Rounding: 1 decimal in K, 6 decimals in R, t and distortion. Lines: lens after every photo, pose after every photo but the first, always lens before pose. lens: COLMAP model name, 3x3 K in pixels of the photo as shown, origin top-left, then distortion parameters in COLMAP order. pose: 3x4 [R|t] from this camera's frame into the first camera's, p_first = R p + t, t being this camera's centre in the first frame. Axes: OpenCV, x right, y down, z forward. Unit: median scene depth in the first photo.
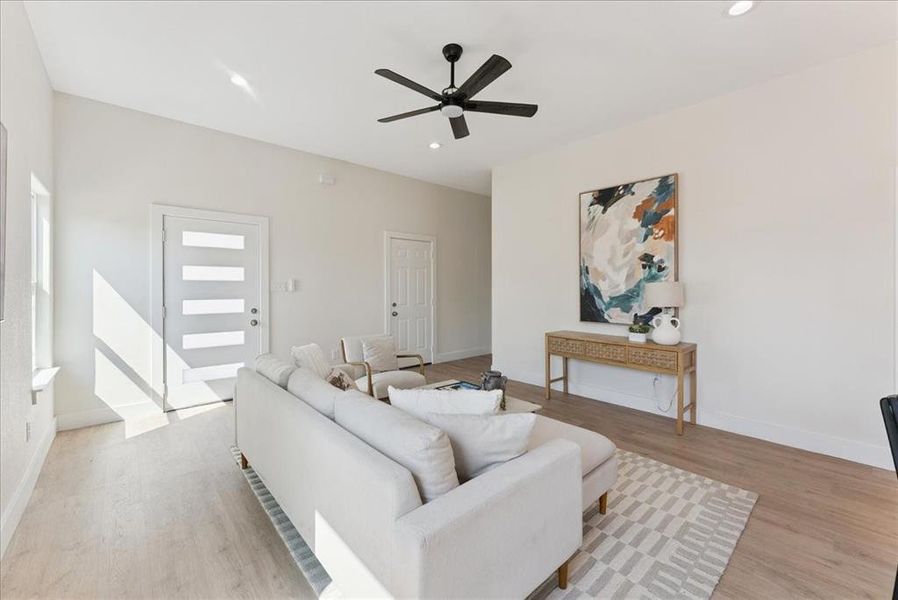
lens RADIAL K [[367.2, 0, 450.7], [0, 367.2, 289.7], [0, 0, 1]] dist [-0.001220, -0.000079]
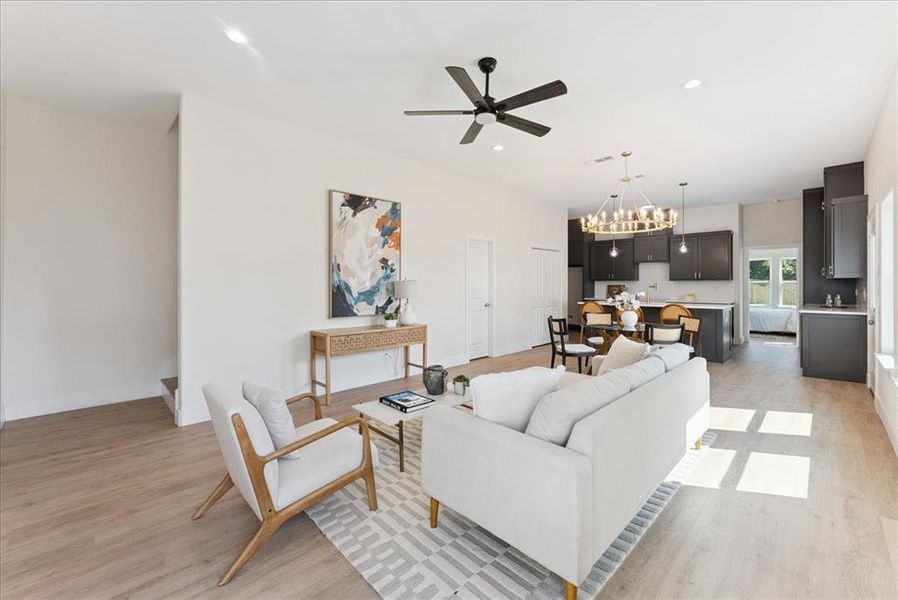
lens RADIAL K [[369.2, 0, 451.5], [0, 369.2, 279.8], [0, 0, 1]] dist [-0.002060, -0.000426]
pose [[-0.051407, 0.010300, 0.998625, -0.767828], [0.005310, 0.999935, -0.010040, -0.006915], [-0.998664, 0.004787, -0.051458, 0.836618]]
